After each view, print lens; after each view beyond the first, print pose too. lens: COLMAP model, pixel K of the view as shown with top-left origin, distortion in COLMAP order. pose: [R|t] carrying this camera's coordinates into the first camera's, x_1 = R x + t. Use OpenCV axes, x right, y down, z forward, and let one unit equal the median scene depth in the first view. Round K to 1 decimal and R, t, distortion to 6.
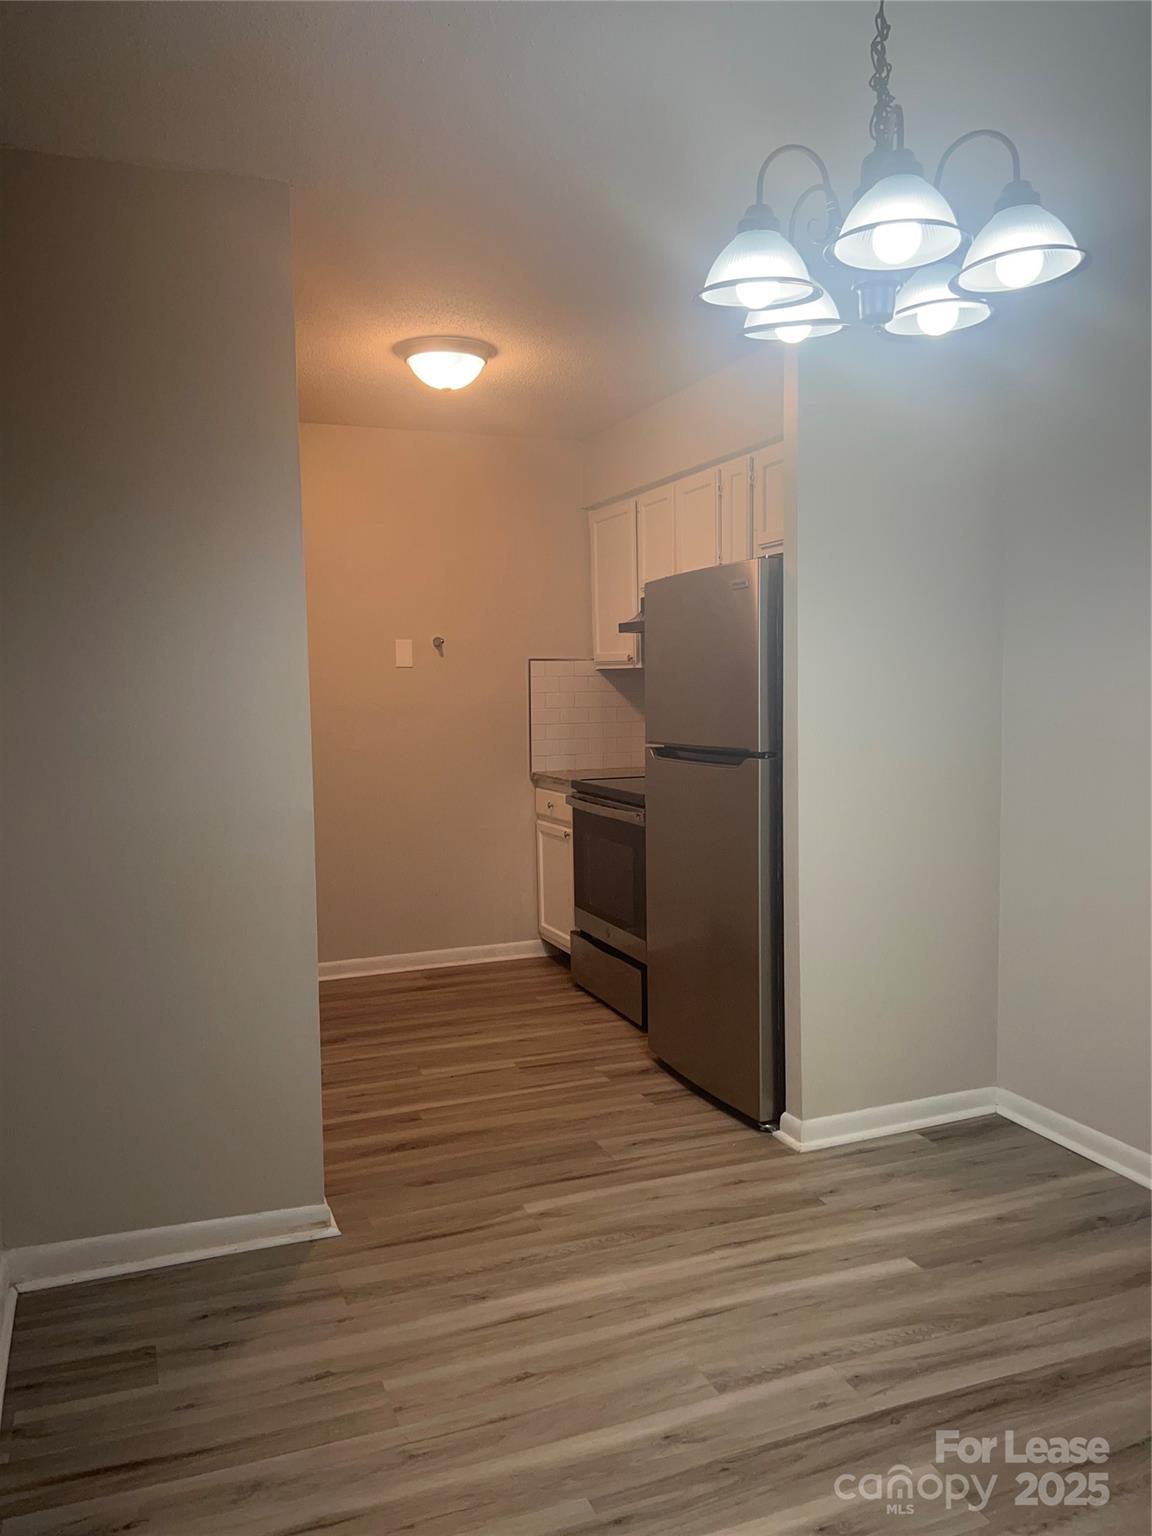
lens RADIAL K [[1138.0, 0, 576.0], [0, 1138.0, 768.0], [0, 0, 1]] dist [0.023001, -0.043617]
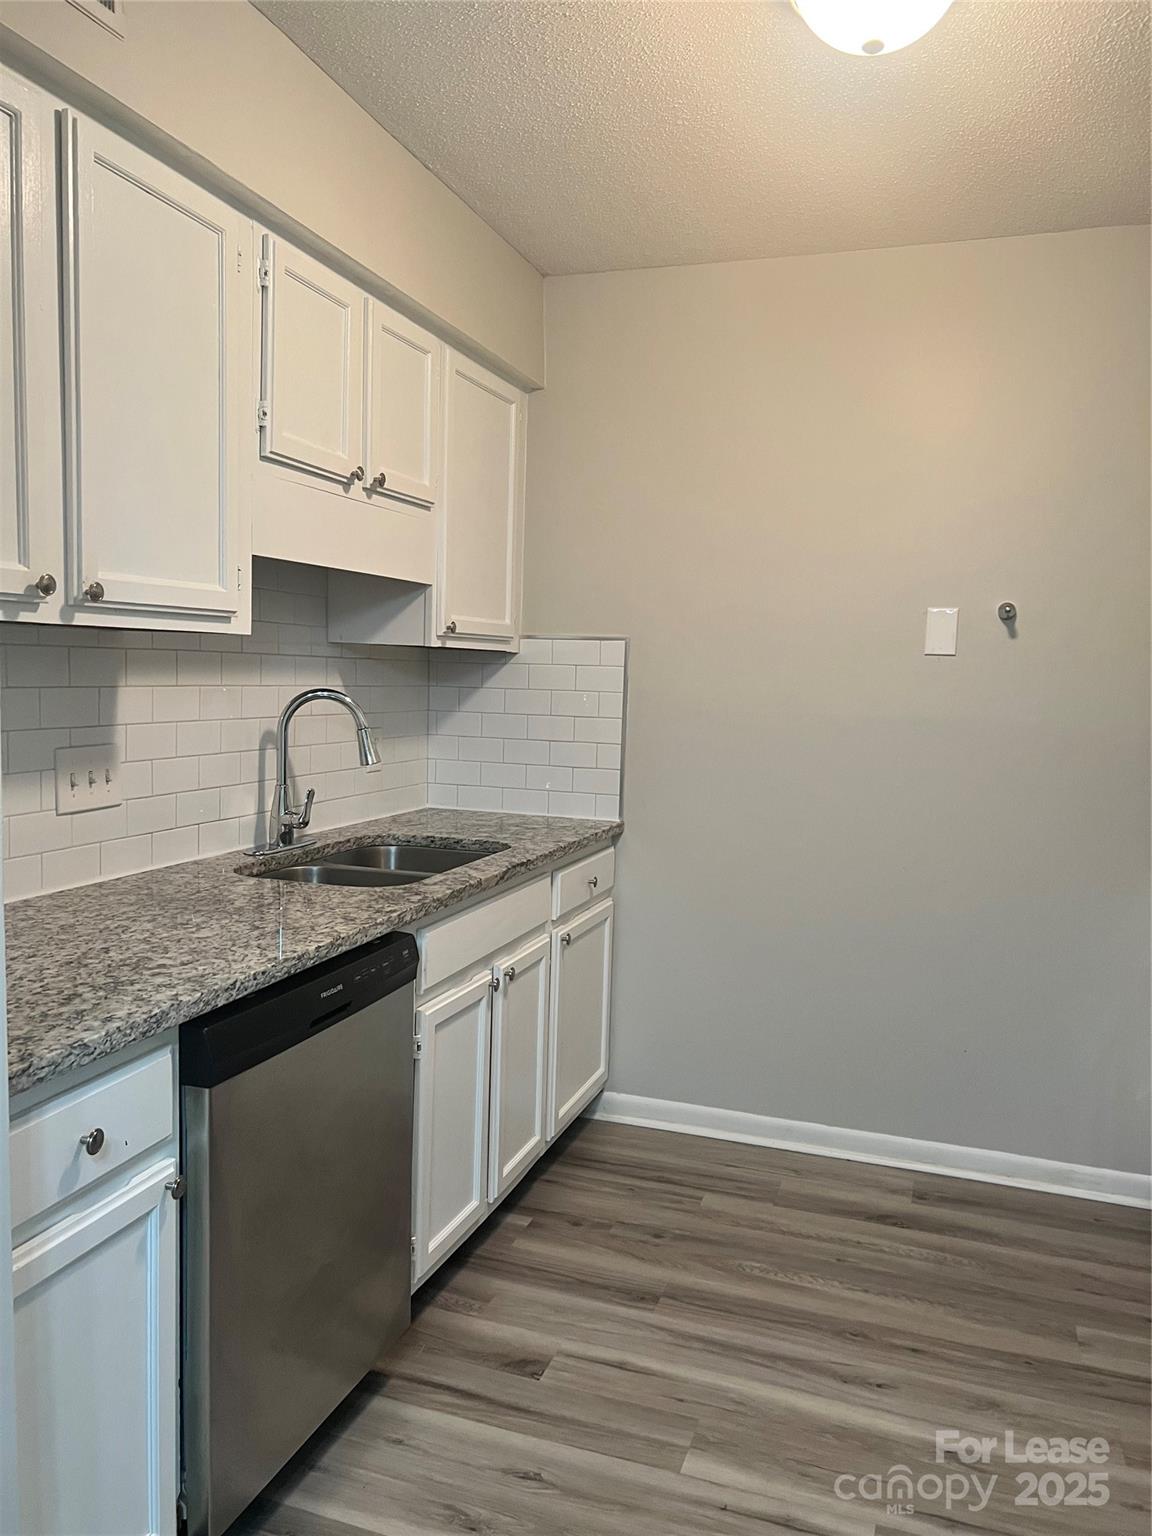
lens RADIAL K [[1138.0, 0, 576.0], [0, 1138.0, 768.0], [0, 0, 1]] dist [0.023001, -0.043617]
pose [[0.757592, 0.093160, -0.646046, 0.093641], [-0.093189, 0.995061, 0.034208, -0.034614], [0.646042, 0.034289, 0.762532, 0.456840]]
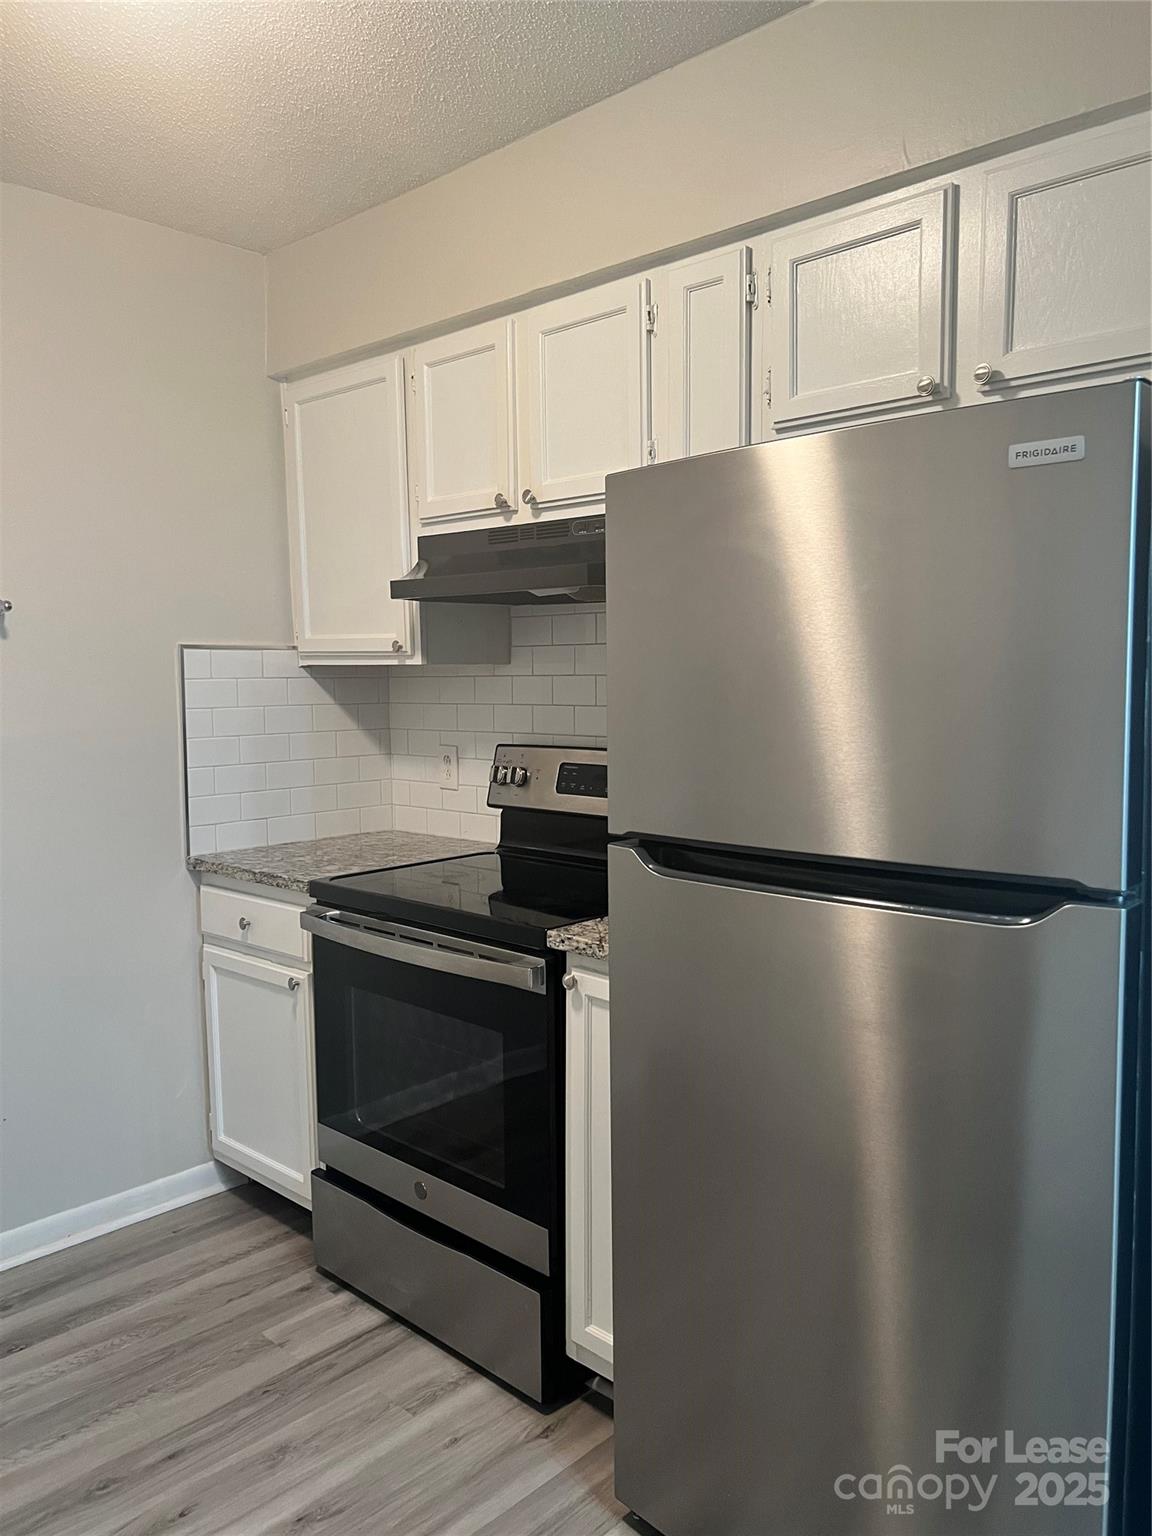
lens RADIAL K [[1138.0, 0, 576.0], [0, 1138.0, 768.0], [0, 0, 1]] dist [0.023001, -0.043617]
pose [[0.905204, -0.027138, 0.424110, -0.110639], [0.026984, 0.999616, 0.006370, -0.040046], [-0.424120, 0.005678, 0.905588, 0.476845]]
